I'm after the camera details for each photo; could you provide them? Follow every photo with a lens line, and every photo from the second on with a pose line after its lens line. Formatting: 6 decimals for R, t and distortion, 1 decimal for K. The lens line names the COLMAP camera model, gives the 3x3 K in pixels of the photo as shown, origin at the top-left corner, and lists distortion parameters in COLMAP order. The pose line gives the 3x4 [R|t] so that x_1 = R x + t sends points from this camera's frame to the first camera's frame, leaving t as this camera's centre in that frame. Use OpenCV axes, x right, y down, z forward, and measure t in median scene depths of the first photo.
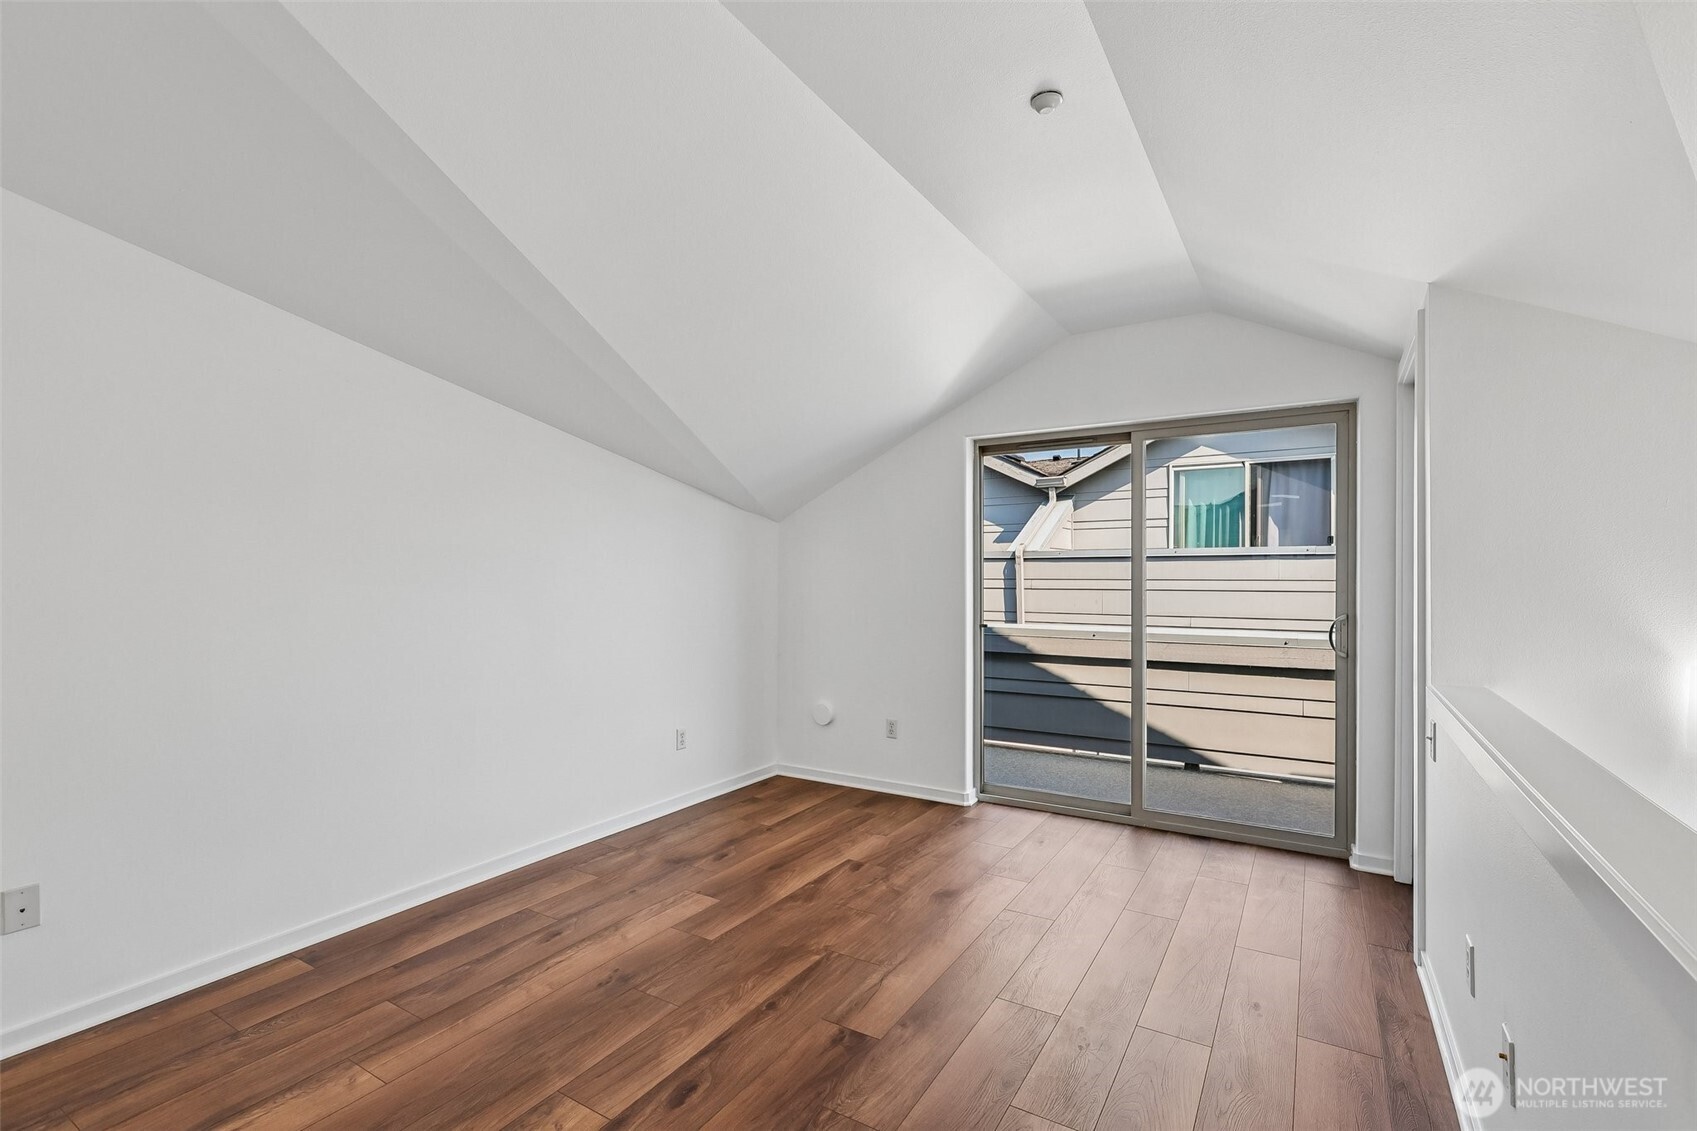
lens RADIAL K [[745.5, 0, 844.8], [0, 745.5, 572.8], [0, 0, 1]] dist [-0.003266, -0.000187]
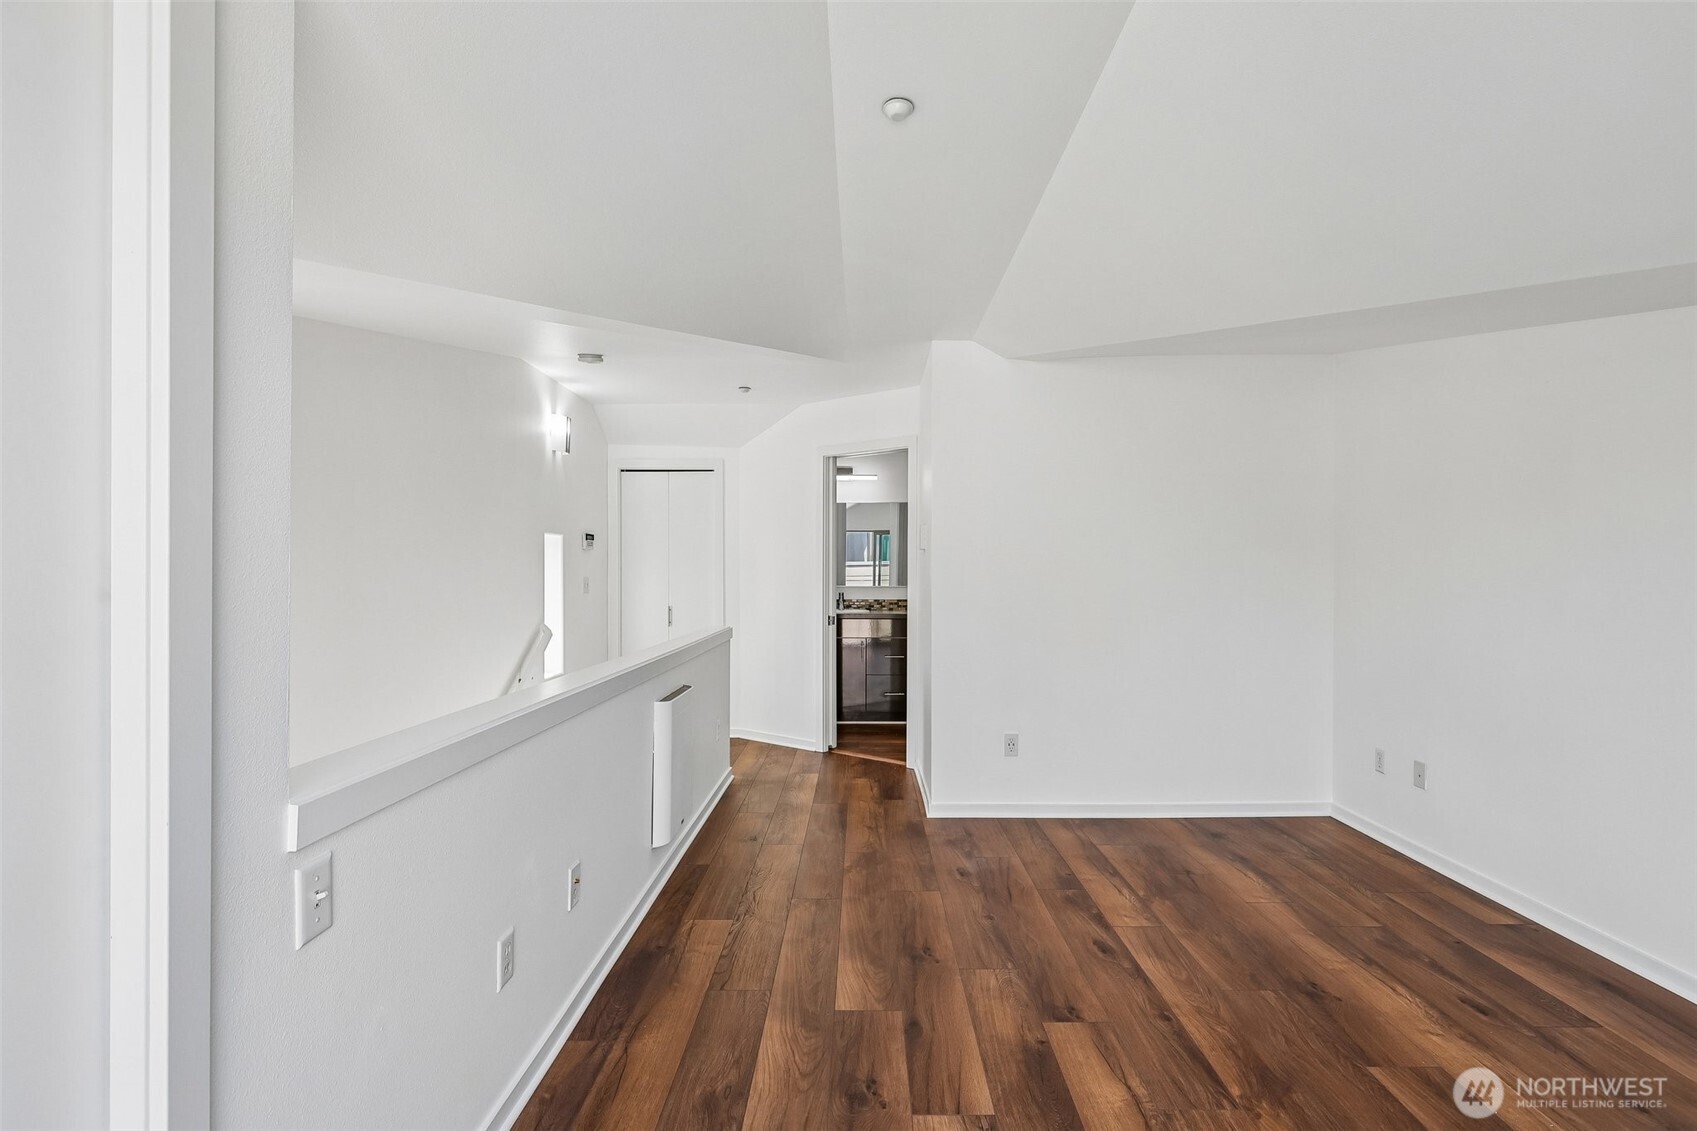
lens RADIAL K [[745.5, 0, 848.1], [0, 745.5, 566.0], [0, 0, 1]] dist [-0.003266, -0.000187]
pose [[-0.851543, -0.004586, -0.524264, 0.725886], [-0.000188, 0.999964, -0.008442, 0.011952], [0.524284, -0.007090, -0.851514, 1.553589]]
